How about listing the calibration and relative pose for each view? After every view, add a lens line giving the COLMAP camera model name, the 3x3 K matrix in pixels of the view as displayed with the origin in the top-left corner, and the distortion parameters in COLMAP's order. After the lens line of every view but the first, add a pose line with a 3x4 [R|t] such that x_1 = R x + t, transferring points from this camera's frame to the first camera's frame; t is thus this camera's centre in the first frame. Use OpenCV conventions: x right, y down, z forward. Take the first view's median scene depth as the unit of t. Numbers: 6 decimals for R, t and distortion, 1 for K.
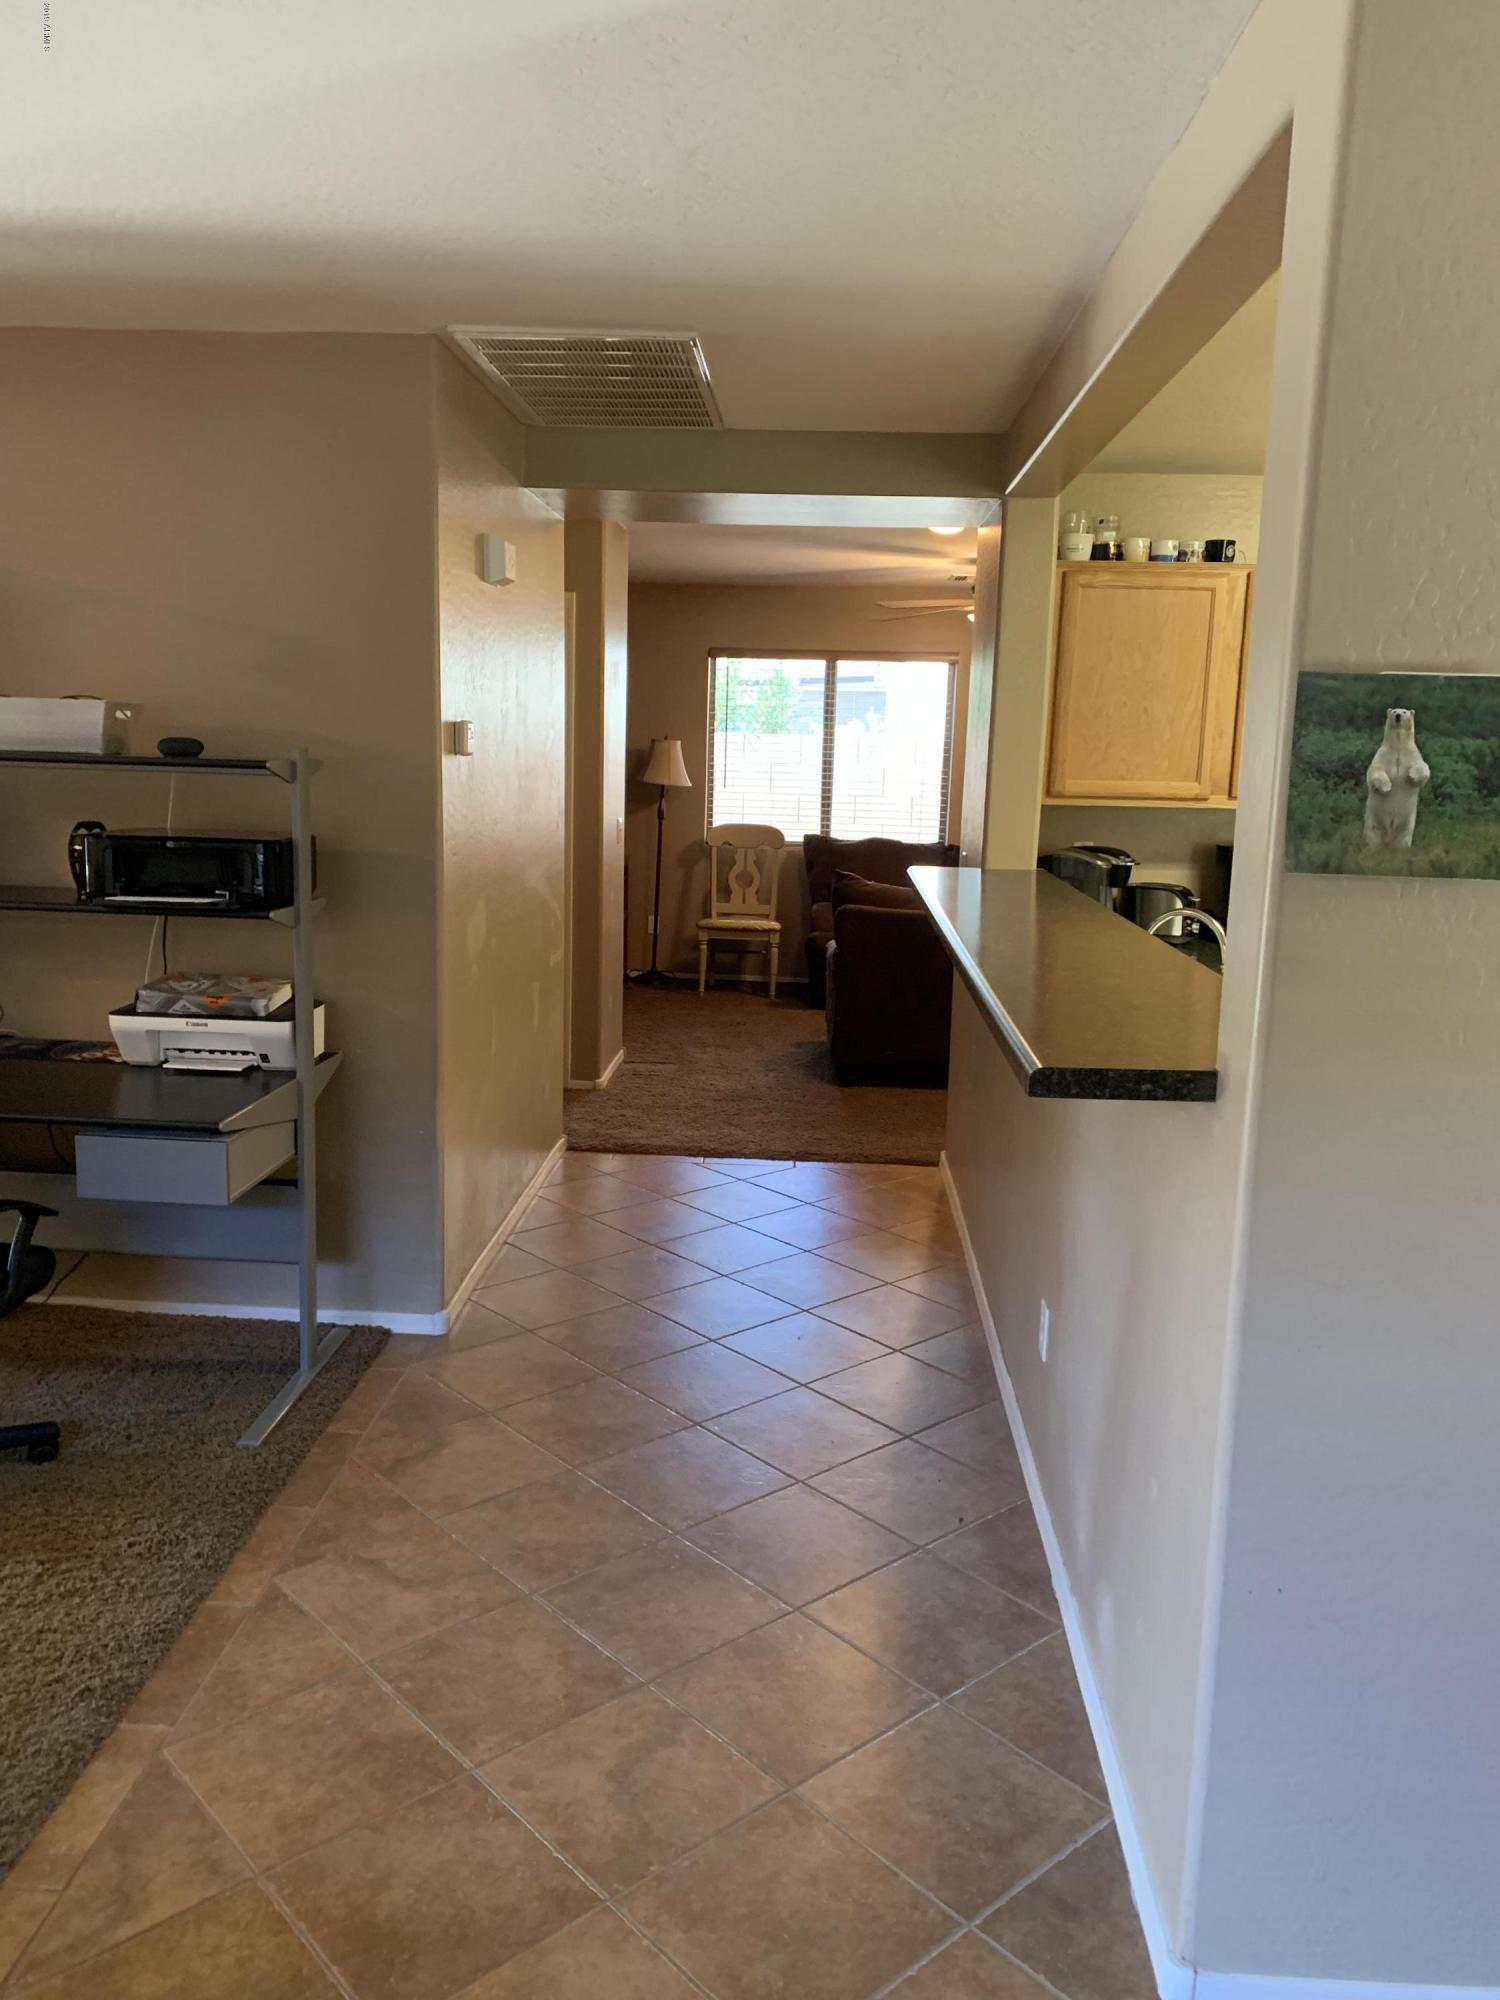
lens RADIAL K [[1528.1, 0, 743.8], [0, 1528.1, 995.0], [0, 0, 1]] dist [0.033115, -0.029659]
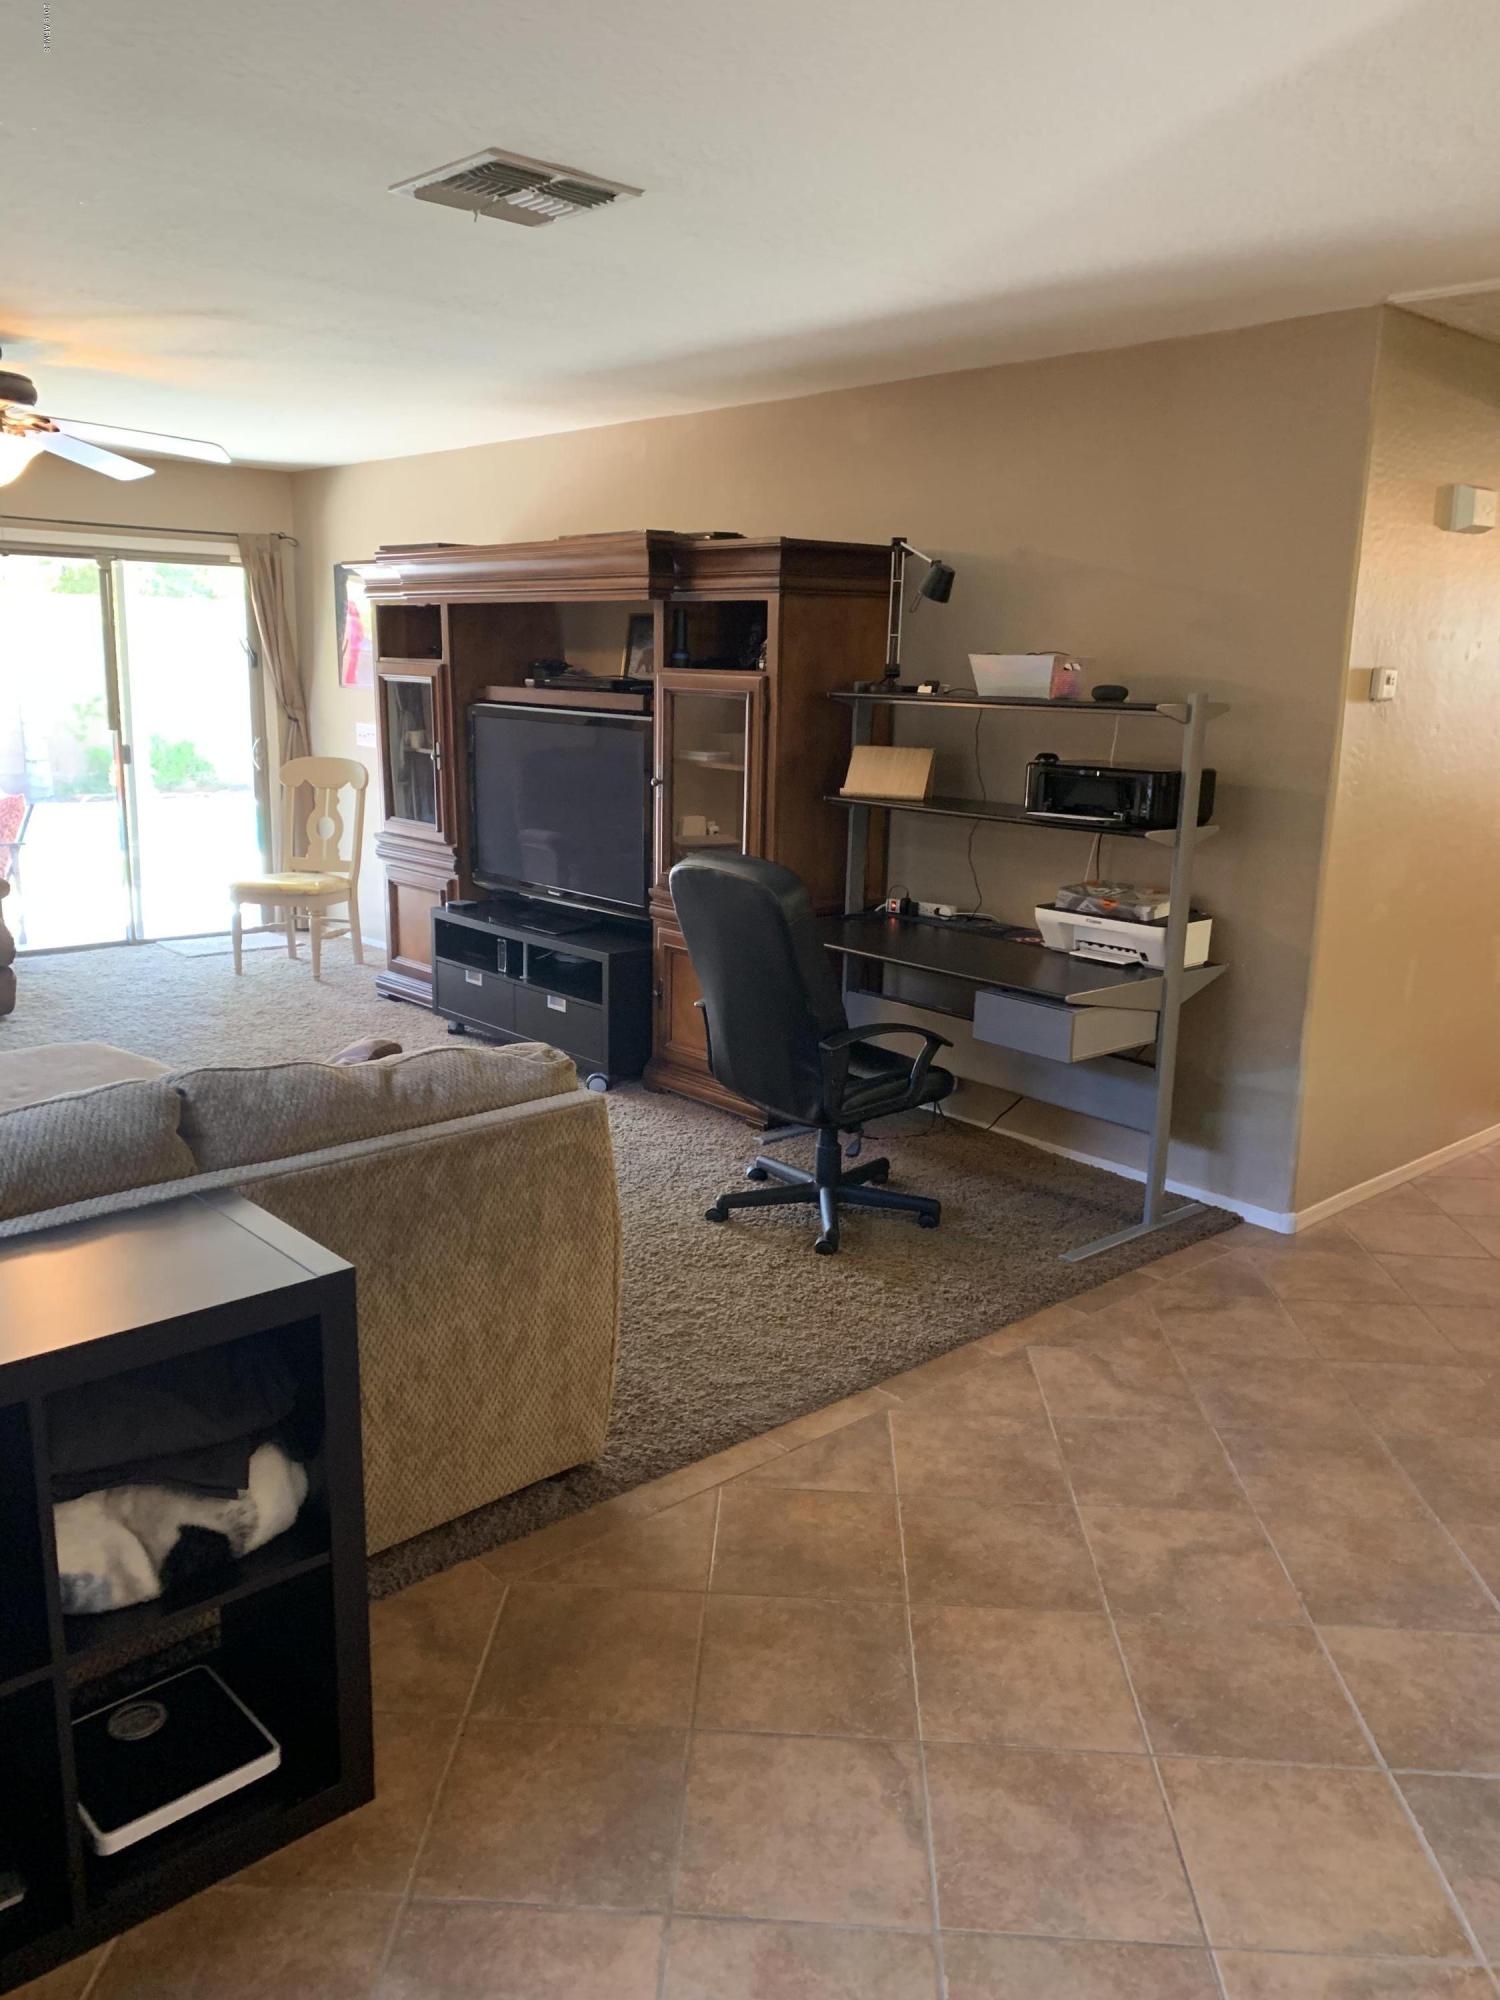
lens RADIAL K [[1528.1, 0, 743.0], [0, 1528.1, 1007.1], [0, 0, 1]] dist [0.033115, -0.029659]
pose [[0.711532, 0.145844, -0.687352, 0.298305], [-0.118623, 0.989114, 0.087076, 0.013645], [0.692569, 0.019578, 0.721086, -0.074793]]
